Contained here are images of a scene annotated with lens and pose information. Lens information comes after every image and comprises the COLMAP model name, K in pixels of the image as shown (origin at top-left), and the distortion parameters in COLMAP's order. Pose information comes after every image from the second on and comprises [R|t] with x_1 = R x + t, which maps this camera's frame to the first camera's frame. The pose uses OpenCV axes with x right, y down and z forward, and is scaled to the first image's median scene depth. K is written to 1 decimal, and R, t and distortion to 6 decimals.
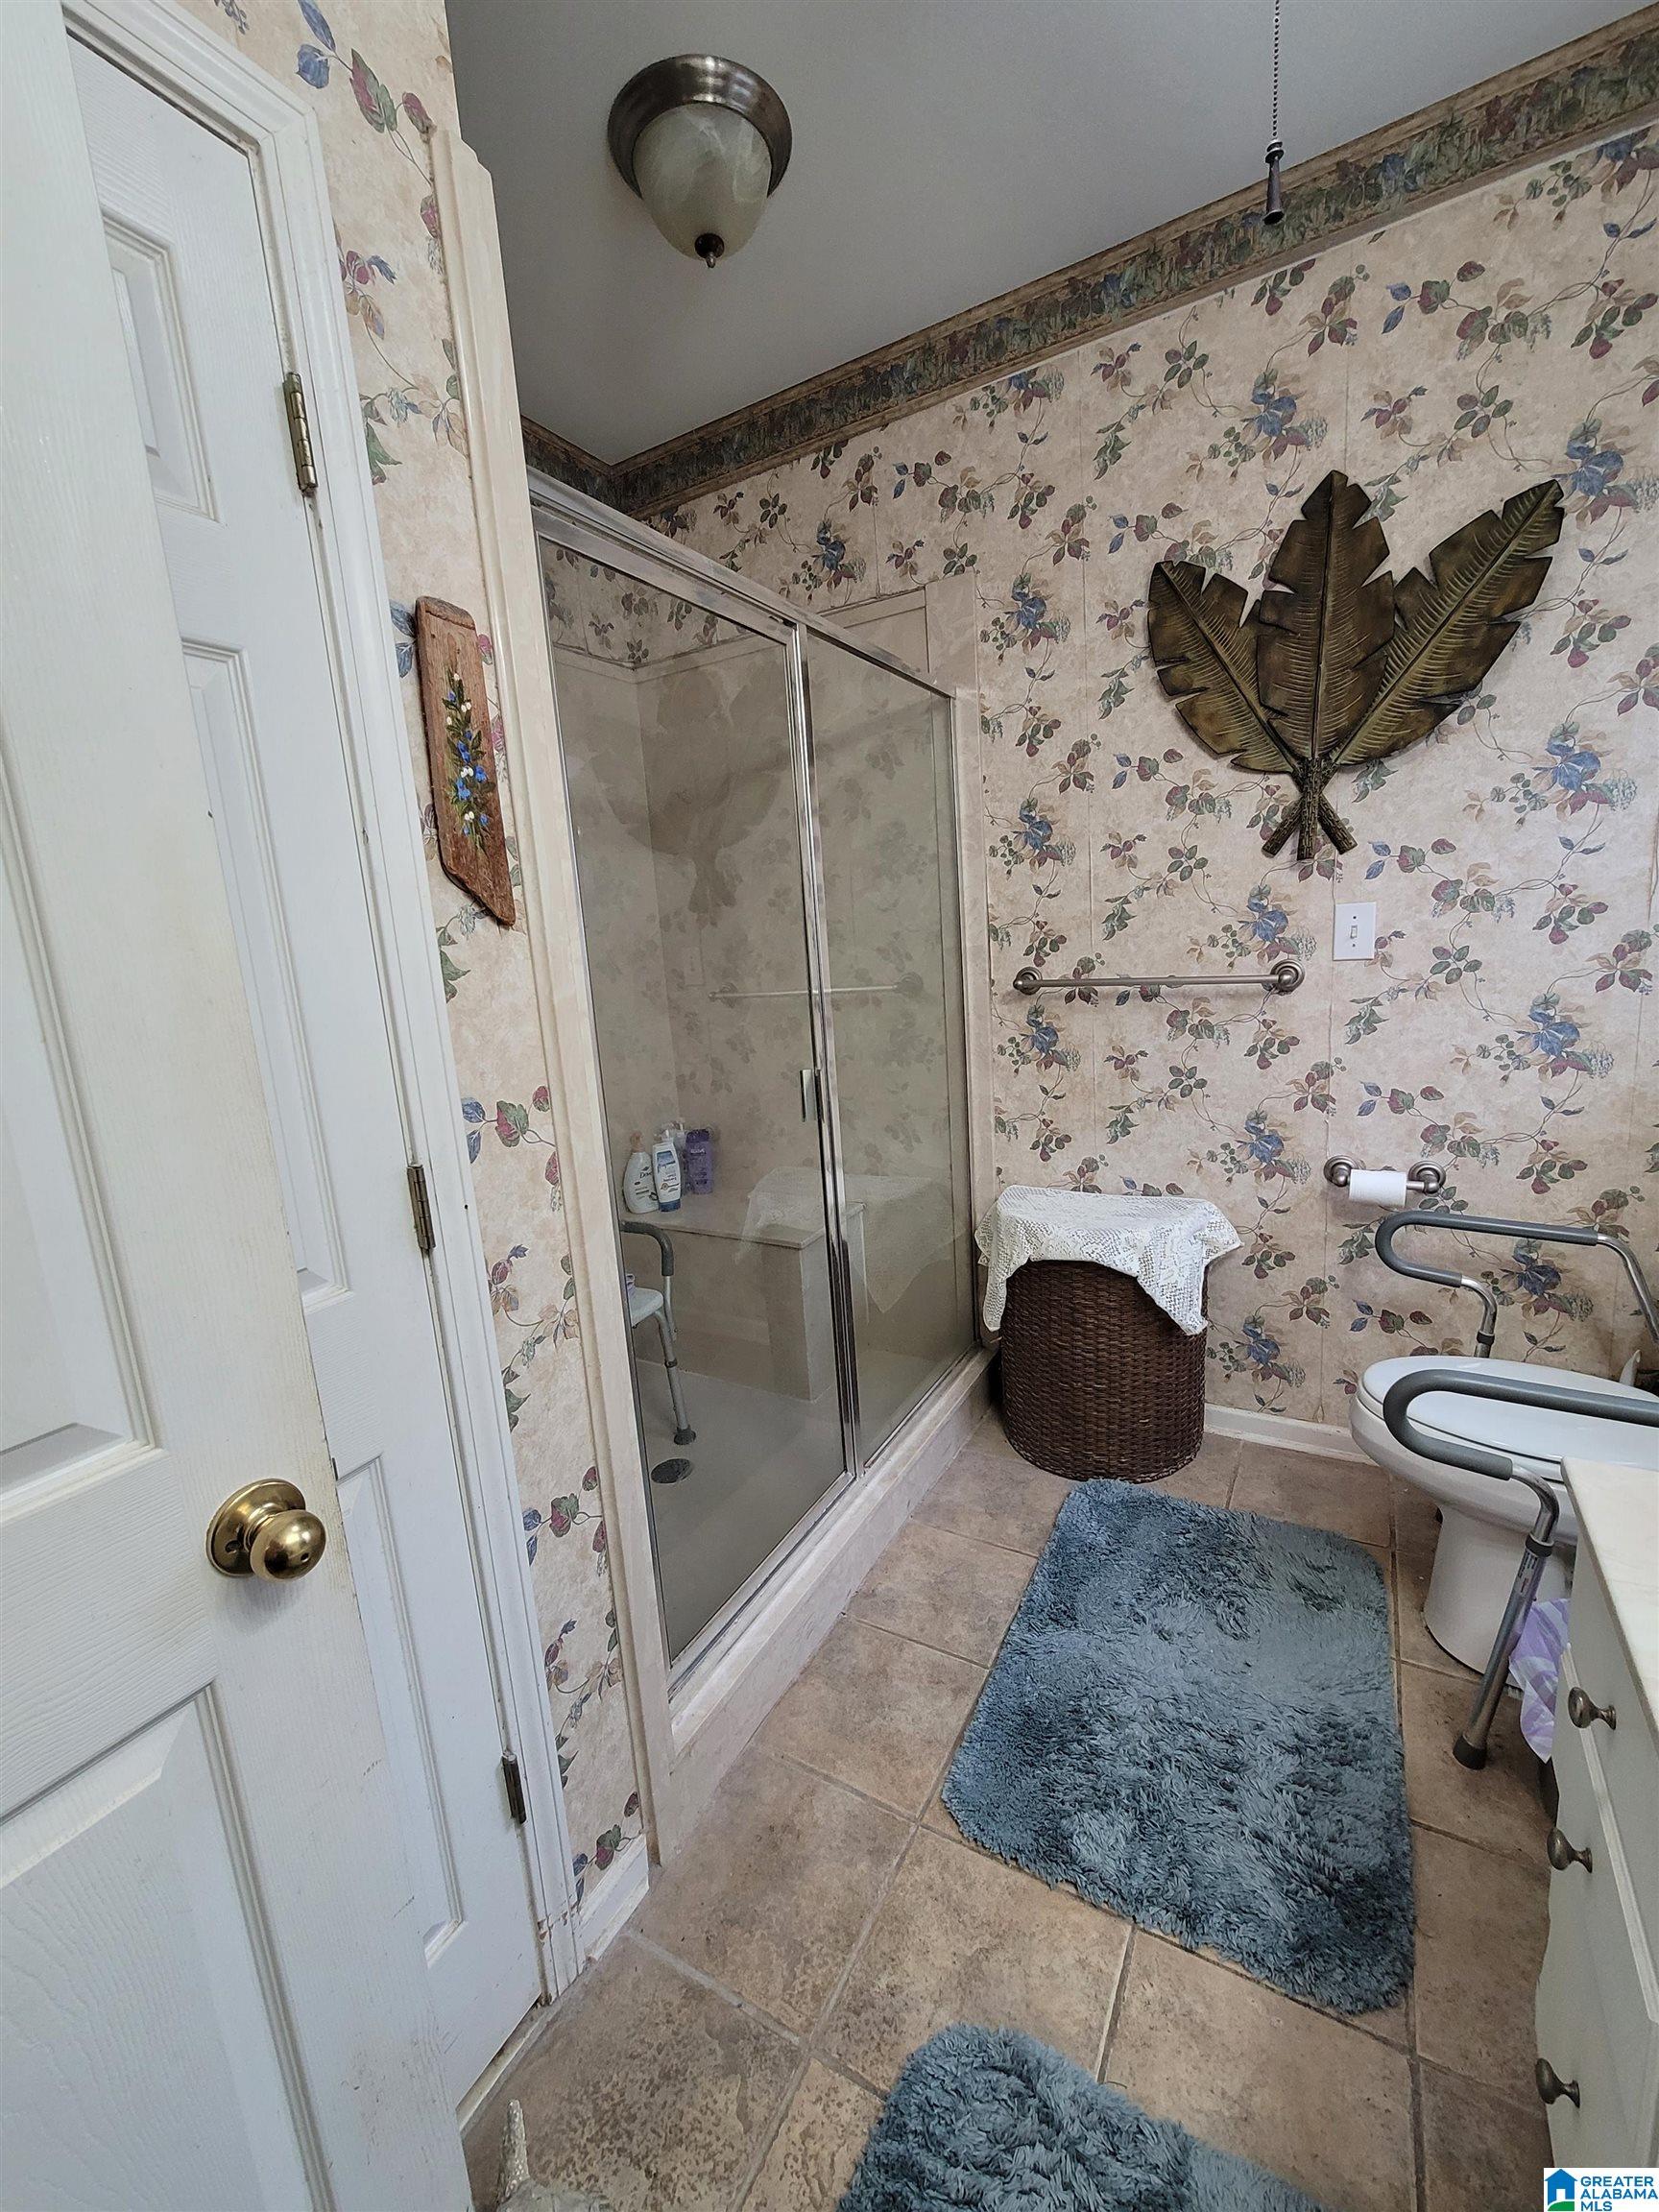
lens RADIAL K [[906.0, 0, 819.6], [0, 906.0, 1109.5], [0, 0, 1]] dist [-0.009462, 0.003547]
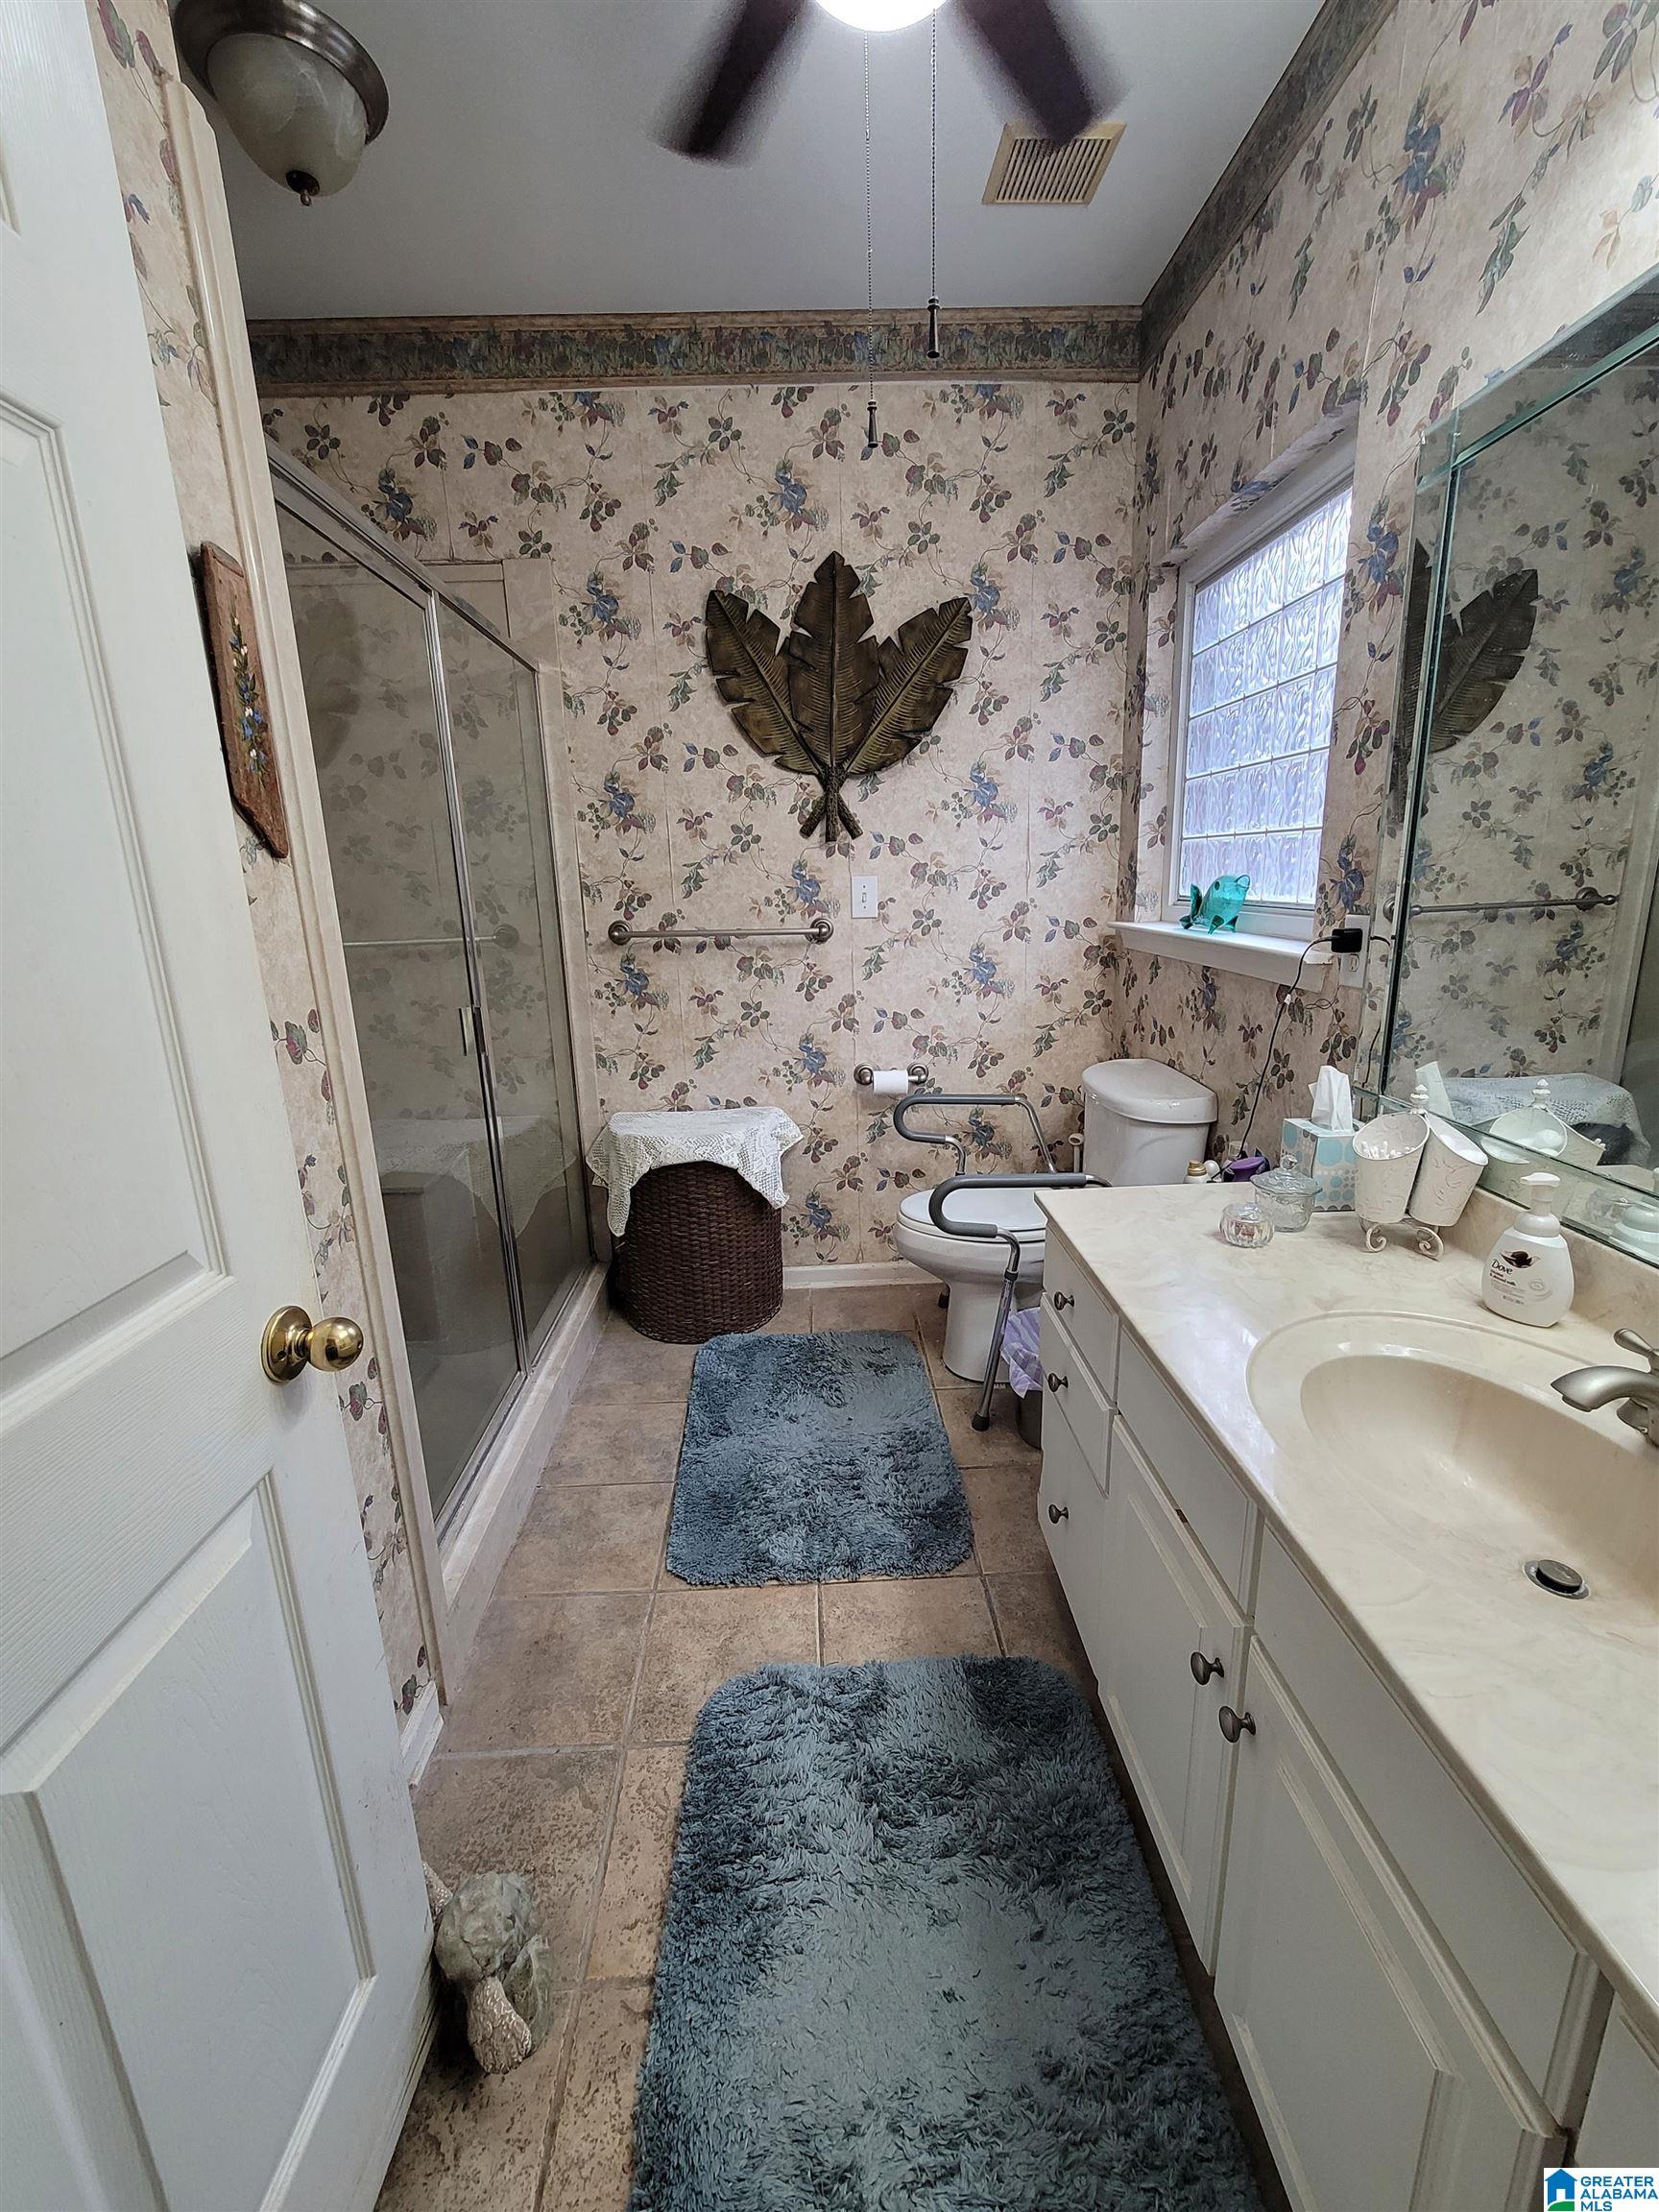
lens RADIAL K [[906.0, 0, 817.5], [0, 906.0, 1109.4], [0, 0, 1]] dist [-0.009462, 0.003547]
pose [[0.850684, -0.087272, 0.518382, -0.228708], [0.068803, 0.996124, 0.054795, 0.047729], [-0.521155, -0.010947, 0.853392, -0.152204]]
